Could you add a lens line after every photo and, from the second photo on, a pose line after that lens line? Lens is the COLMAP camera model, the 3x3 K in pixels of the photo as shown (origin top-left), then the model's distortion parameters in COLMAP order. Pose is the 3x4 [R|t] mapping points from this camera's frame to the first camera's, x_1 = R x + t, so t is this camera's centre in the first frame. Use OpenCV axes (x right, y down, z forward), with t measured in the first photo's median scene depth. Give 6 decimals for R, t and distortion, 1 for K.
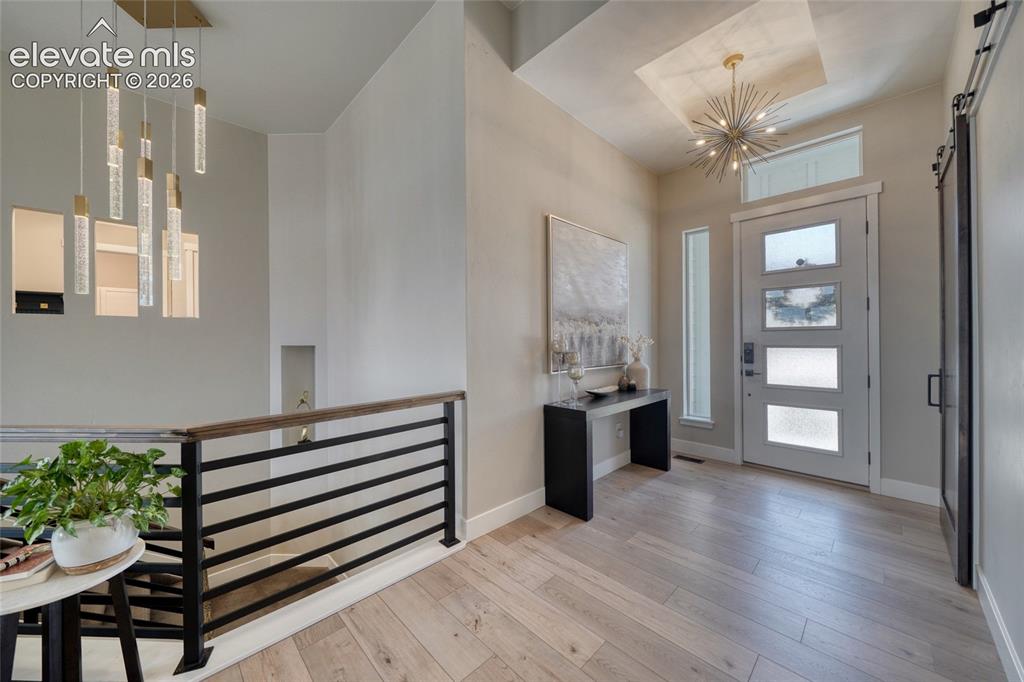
lens RADIAL K [[356.2, 0, 515.3], [0, 356.2, 336.6], [0, 0, 1]] dist [-0.005517, -0.000670]
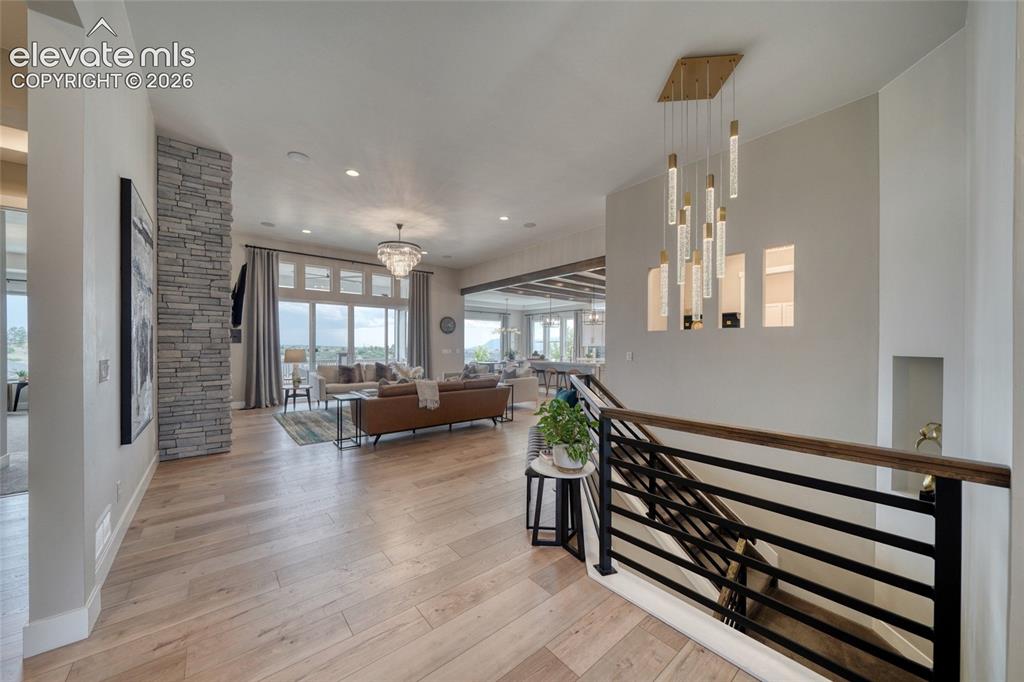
lens RADIAL K [[356.2, 0, 496.6], [0, 356.2, 350.0], [0, 0, 1]] dist [-0.005517, -0.000670]
pose [[-0.090245, 0.013717, -0.995825, 0.247749], [0.000741, 0.999906, 0.013706, 0.001441], [0.995919, 0.000499, -0.090247, 0.305080]]
